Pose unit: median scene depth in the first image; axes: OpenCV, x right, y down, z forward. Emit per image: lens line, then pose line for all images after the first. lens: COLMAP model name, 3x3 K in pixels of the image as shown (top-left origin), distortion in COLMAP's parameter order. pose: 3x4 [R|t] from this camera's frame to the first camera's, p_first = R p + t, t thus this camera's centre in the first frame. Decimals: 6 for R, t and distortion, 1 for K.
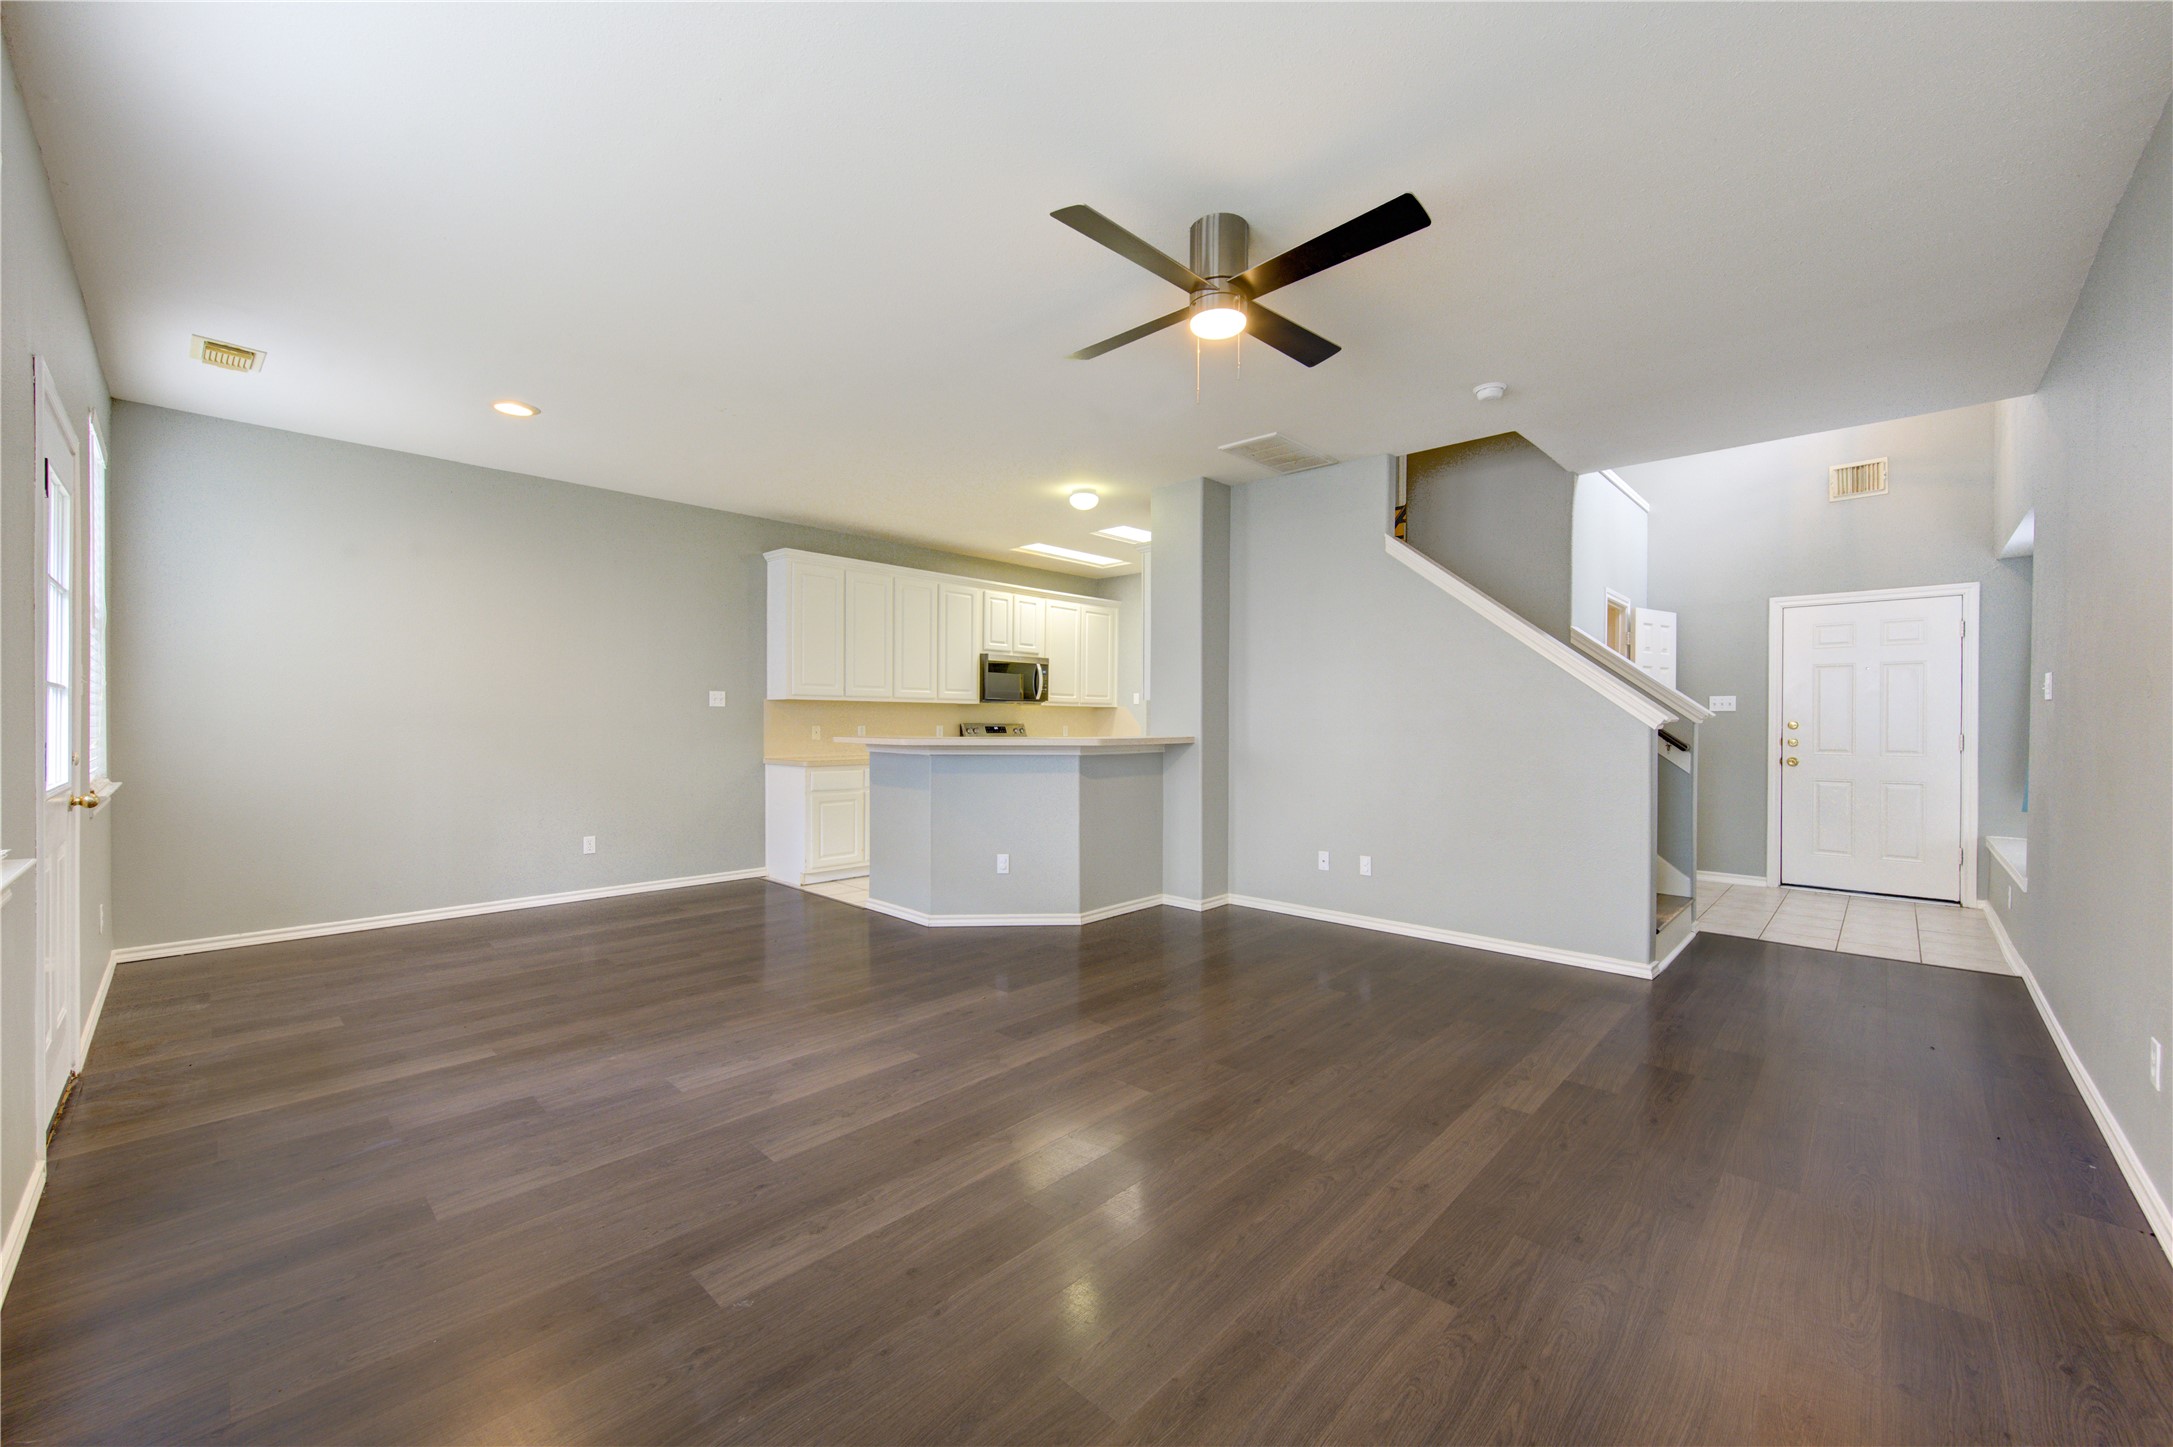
lens RADIAL K [[840.8, 0, 1087.2], [0, 840.8, 727.0], [0, 0, 1]] dist [-0.000660, -0.000604]
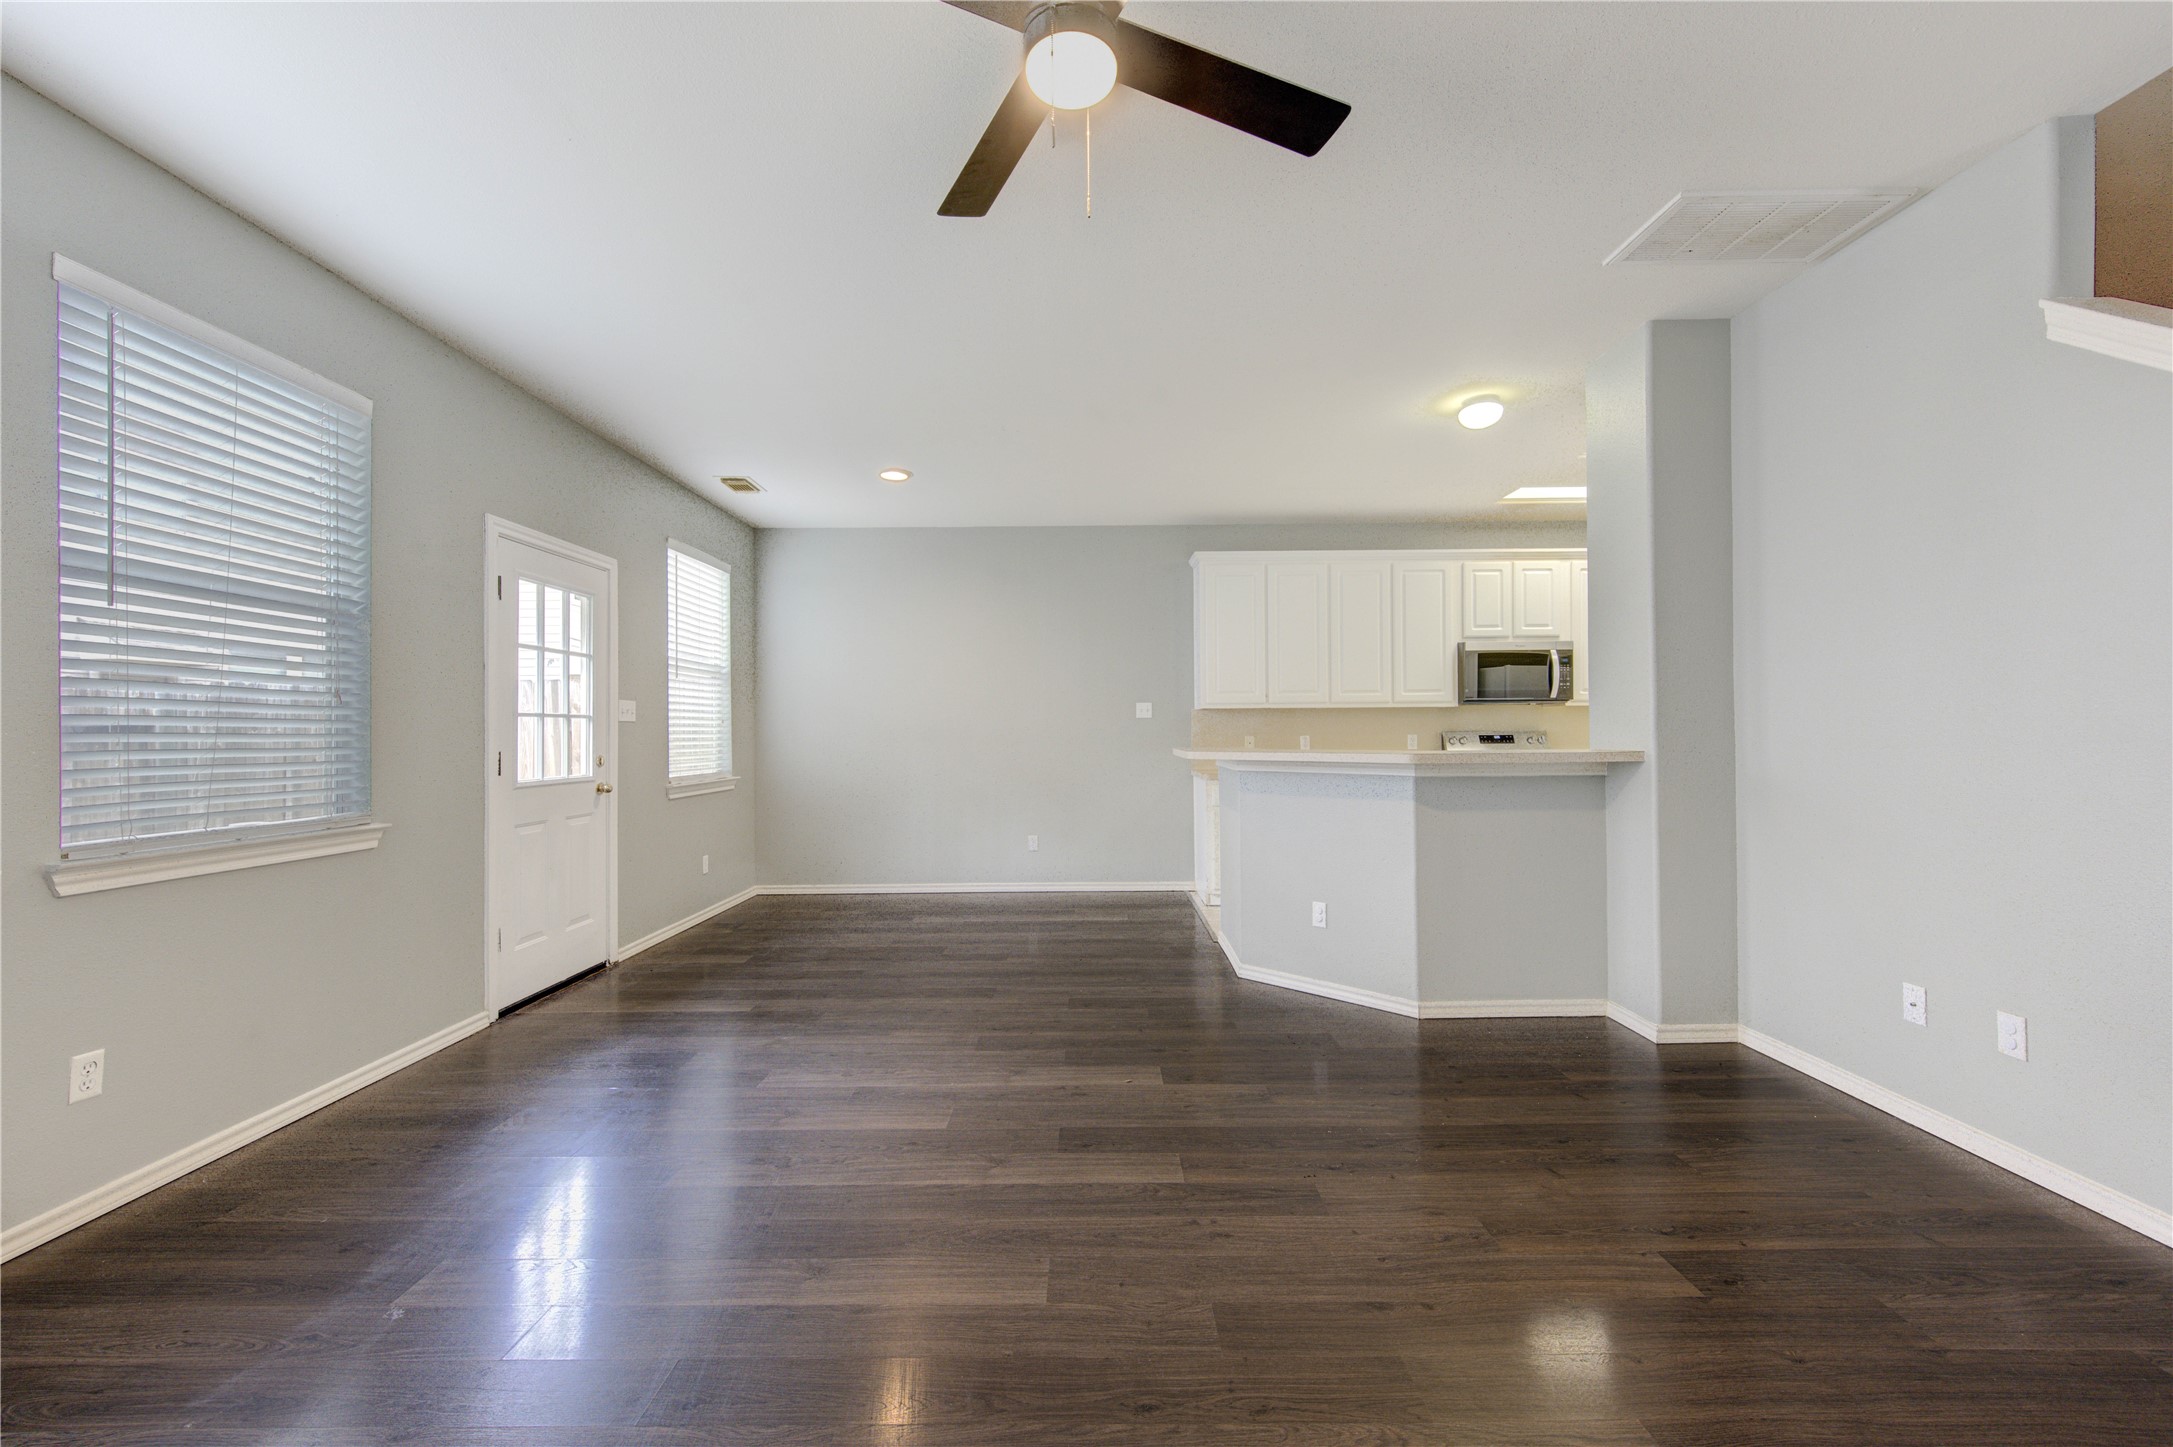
lens RADIAL K [[840.8, 0, 1087.2], [0, 840.8, 727.0], [0, 0, 1]] dist [-0.000660, -0.000604]
pose [[0.688531, -0.013596, -0.725080, 0.311991], [0.006405, 0.999899, -0.012667, -0.000801], [0.725179, 0.004078, 0.688549, 0.311169]]
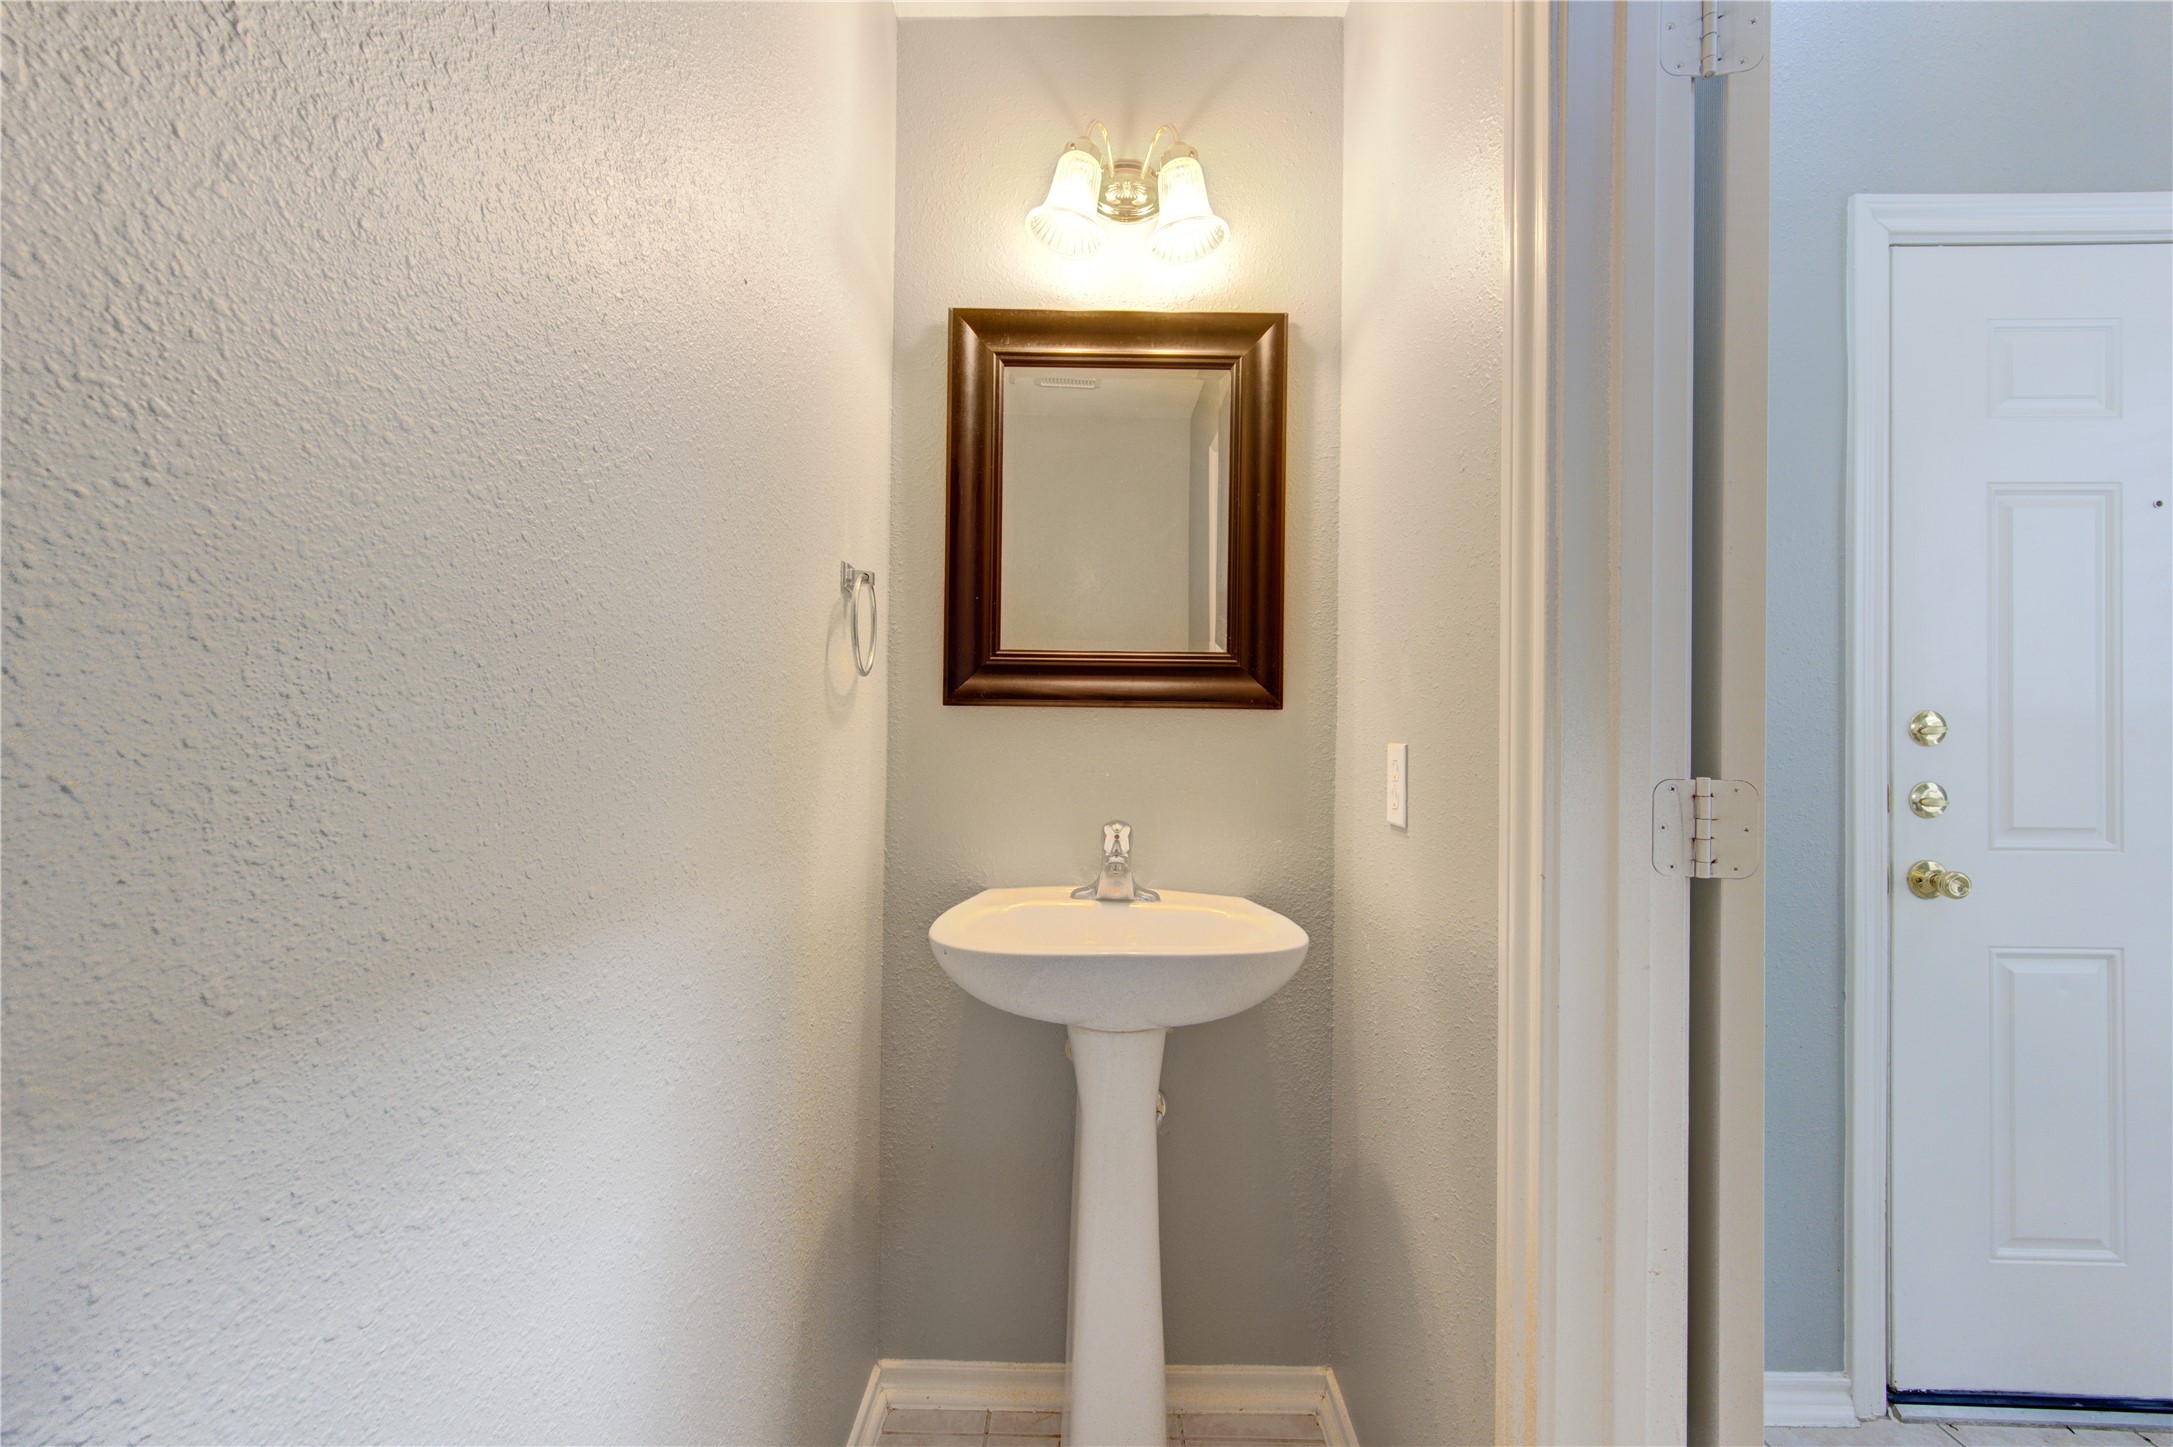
lens RADIAL K [[843.6, 0, 1090.3], [0, 843.6, 726.3], [0, 0, 1]] dist [0.000465, -0.000151]
pose [[0.737687, 0.009198, 0.675081, 0.615037], [-0.003479, 0.999946, -0.009823, 0.000489], [-0.675134, 0.004897, 0.737678, 1.210855]]
